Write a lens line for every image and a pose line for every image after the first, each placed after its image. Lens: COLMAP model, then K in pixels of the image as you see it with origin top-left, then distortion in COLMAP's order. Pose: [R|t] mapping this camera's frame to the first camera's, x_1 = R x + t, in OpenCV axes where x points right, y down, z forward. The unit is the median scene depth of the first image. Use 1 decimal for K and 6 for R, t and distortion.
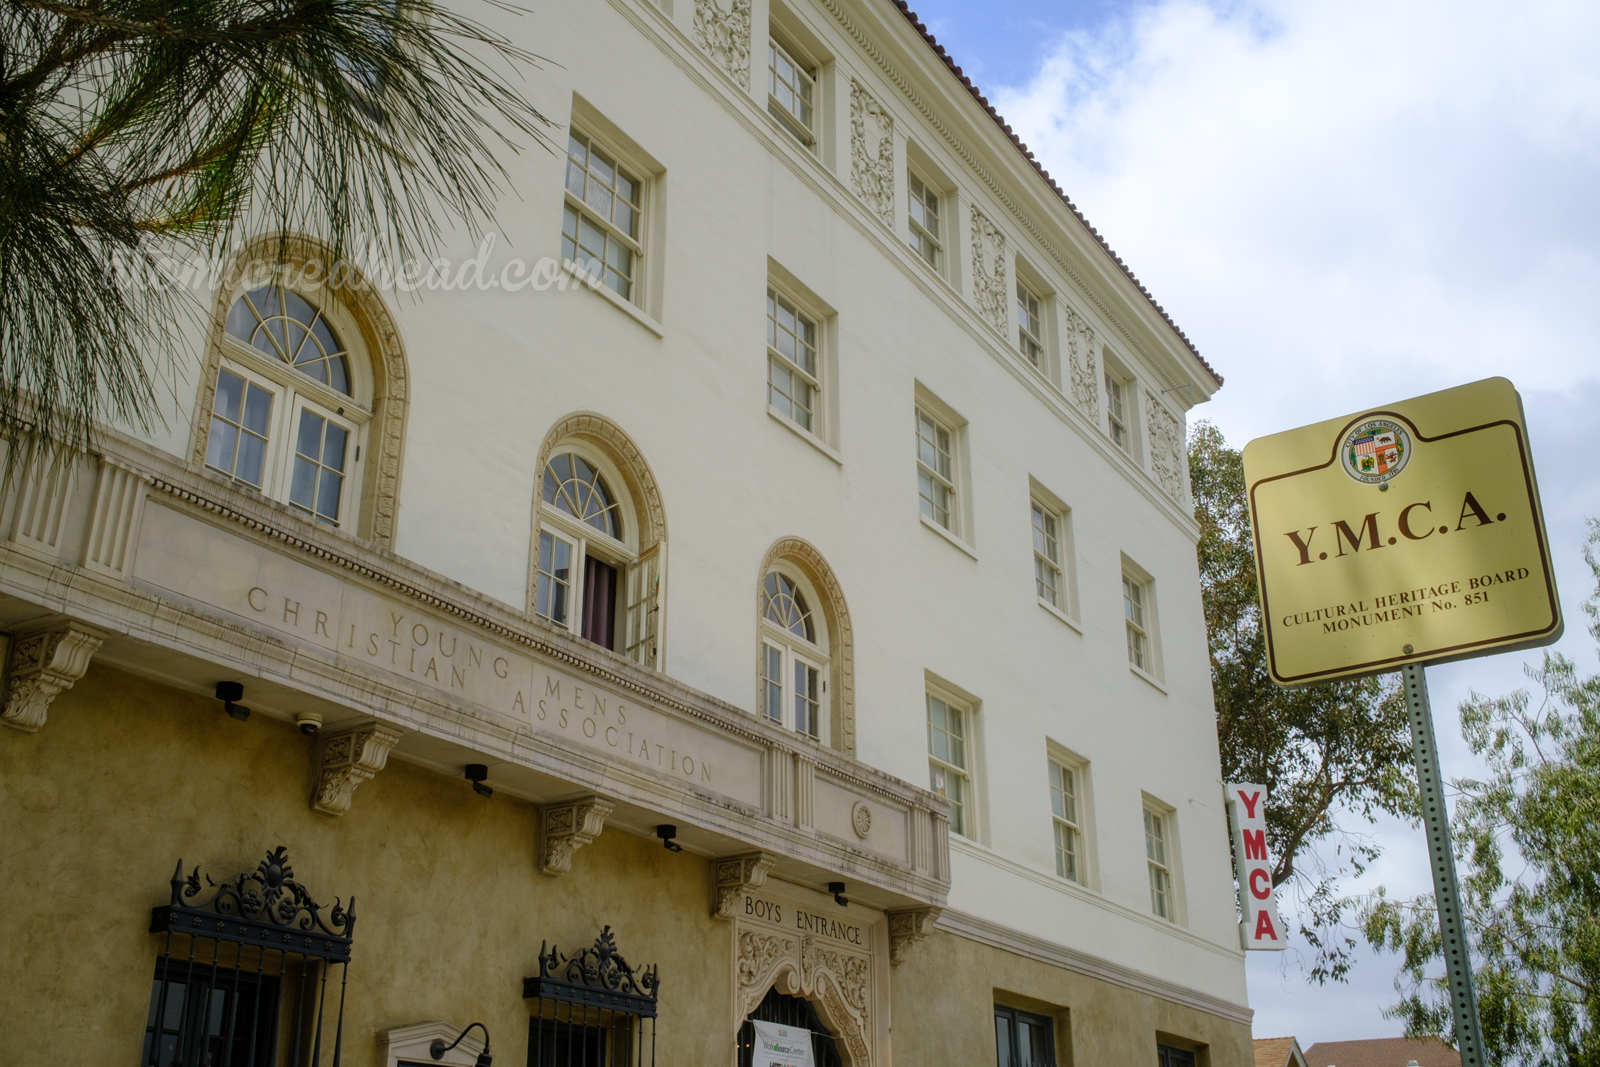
lens RADIAL K [[1644.6, 0, 800.0], [0, 1644.6, 533.5], [0, 0, 1]] dist [-0.000998, 0.033787]
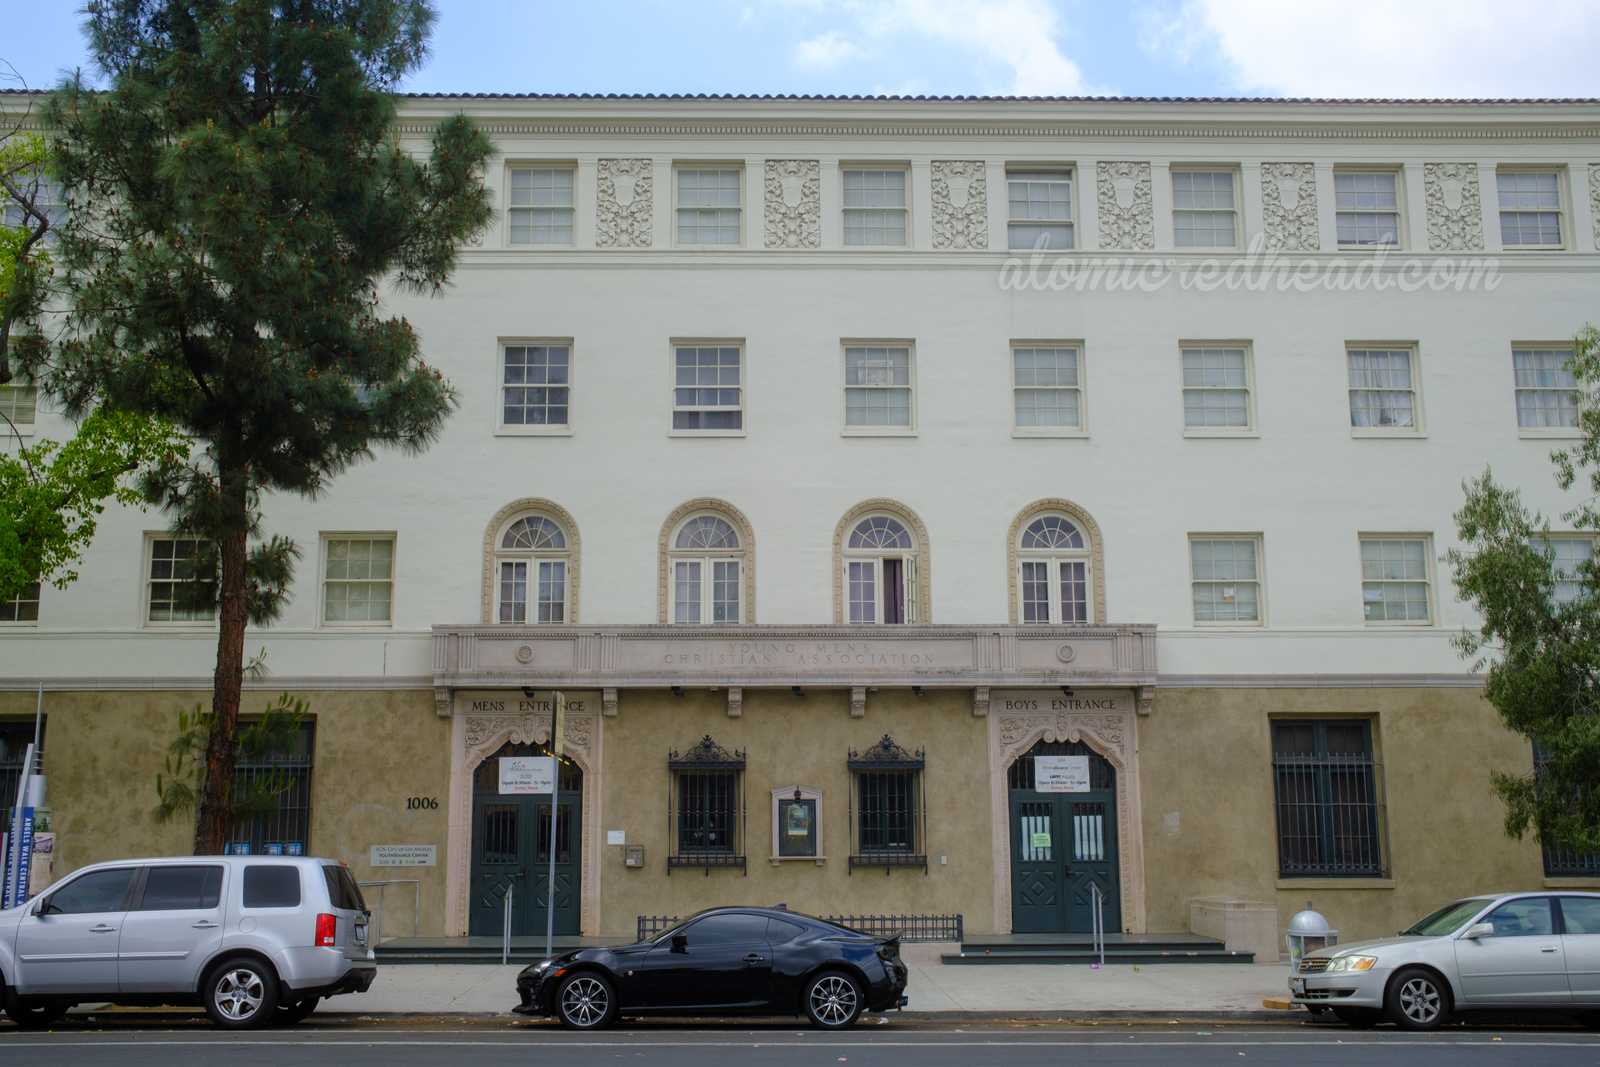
lens RADIAL K [[1644.6, 0, 800.0], [0, 1644.6, 533.5], [0, 0, 1]] dist [-0.000998, 0.033787]
pose [[0.562890, -0.152690, -0.812306, 1.933811], [0.333661, 0.941127, 0.054308, -0.219694], [0.756191, -0.301604, 0.580698, -0.406238]]
